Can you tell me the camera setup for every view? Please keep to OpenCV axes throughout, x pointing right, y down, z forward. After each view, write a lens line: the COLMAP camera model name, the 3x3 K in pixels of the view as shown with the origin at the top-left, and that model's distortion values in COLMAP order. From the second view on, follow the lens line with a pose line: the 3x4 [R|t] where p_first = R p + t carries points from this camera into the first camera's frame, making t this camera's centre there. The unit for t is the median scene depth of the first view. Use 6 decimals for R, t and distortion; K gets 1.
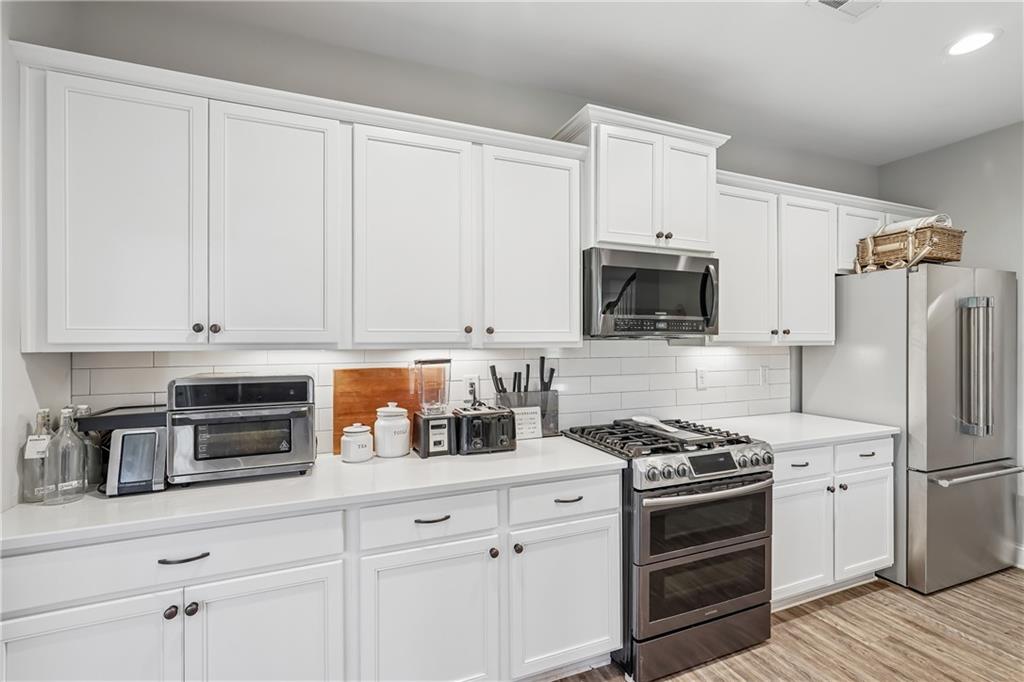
lens RADIAL K [[458.3, 0, 509.2], [0, 458.3, 338.6], [0, 0, 1]] dist [0.004672, 0.001688]
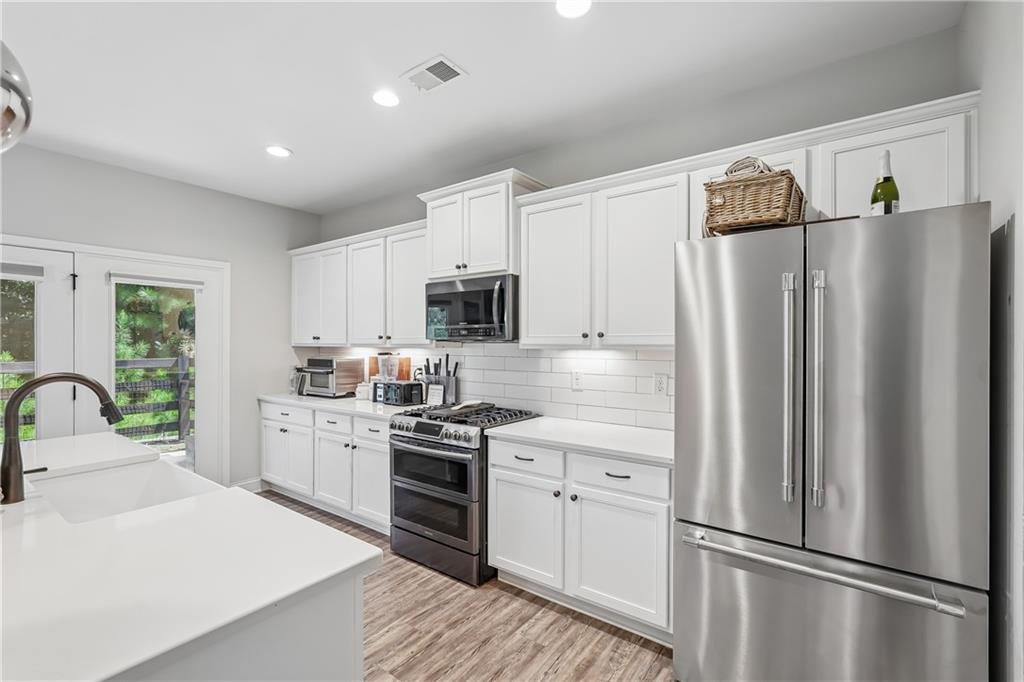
lens RADIAL K [[458.3, 0, 508.7], [0, 458.3, 342.8], [0, 0, 1]] dist [0.004672, 0.001688]
pose [[0.510616, 0.001435, -0.859808, 1.591343], [-0.000725, 0.999999, 0.001239, 0.000234], [0.859809, -0.000009, 0.510616, 0.429549]]
